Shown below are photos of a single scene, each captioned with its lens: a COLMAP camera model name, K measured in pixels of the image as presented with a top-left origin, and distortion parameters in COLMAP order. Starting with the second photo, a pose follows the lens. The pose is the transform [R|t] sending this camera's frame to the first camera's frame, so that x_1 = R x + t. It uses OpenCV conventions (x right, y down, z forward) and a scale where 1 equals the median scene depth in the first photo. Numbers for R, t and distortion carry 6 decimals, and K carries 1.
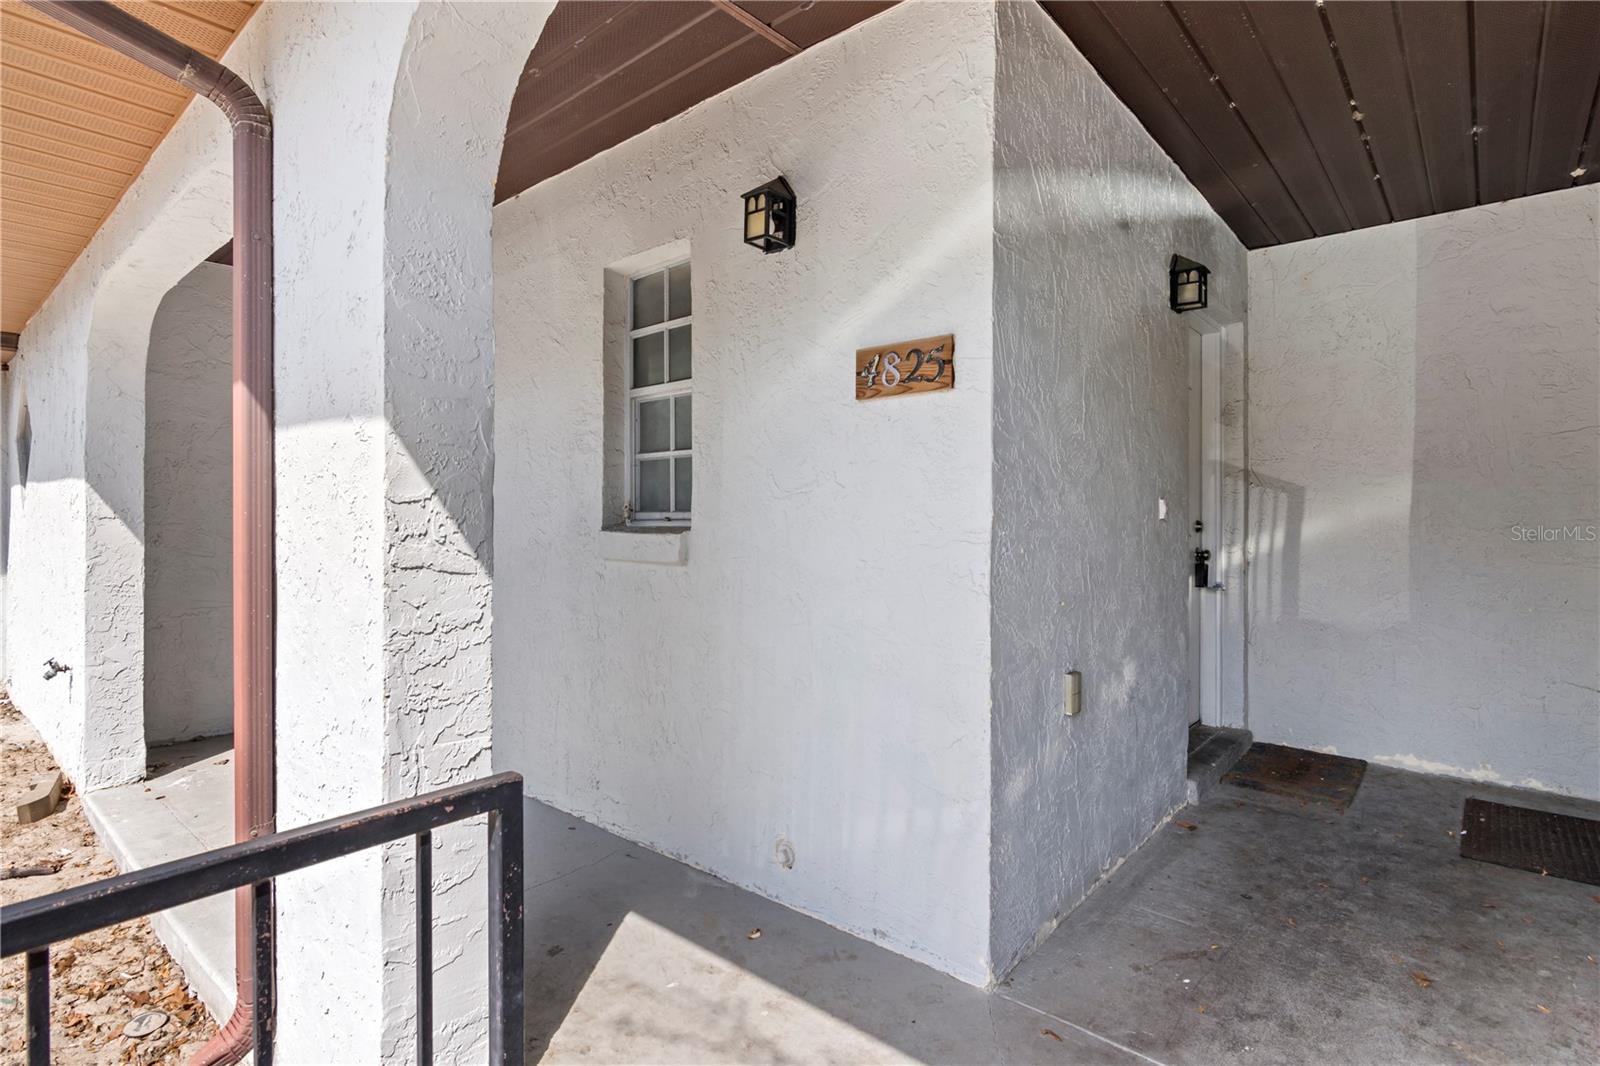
lens RADIAL K [[795.7, 0, 795.6], [0, 795.7, 522.0], [0, 0, 1]] dist [-0.001172, 0.002469]
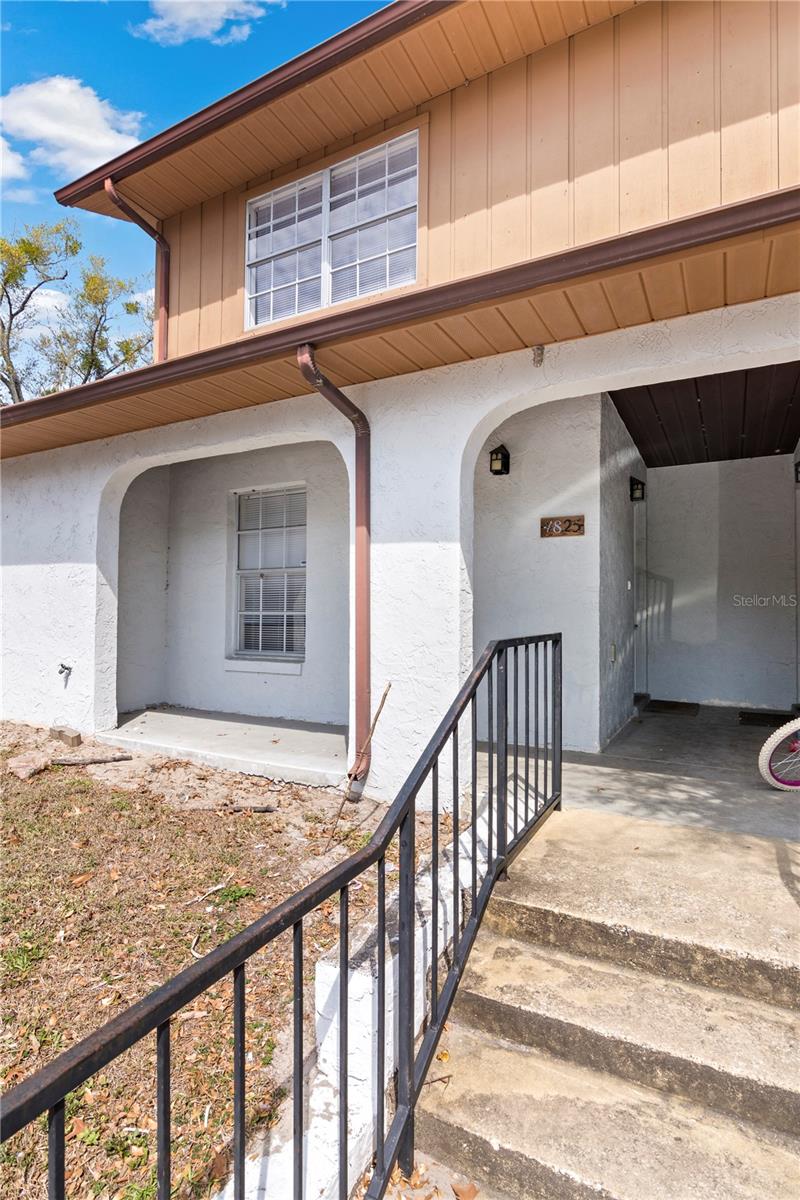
lens RADIAL K [[596.7, 0, 403.5], [0, 596.7, 604.4], [0, 0, 1]] dist [-0.001172, 0.002469]
pose [[0.977760, 0.007463, 0.209593, -0.479210], [-0.004211, 0.999864, -0.015959, 0.060398], [-0.209683, 0.014721, 0.977659, -0.498066]]
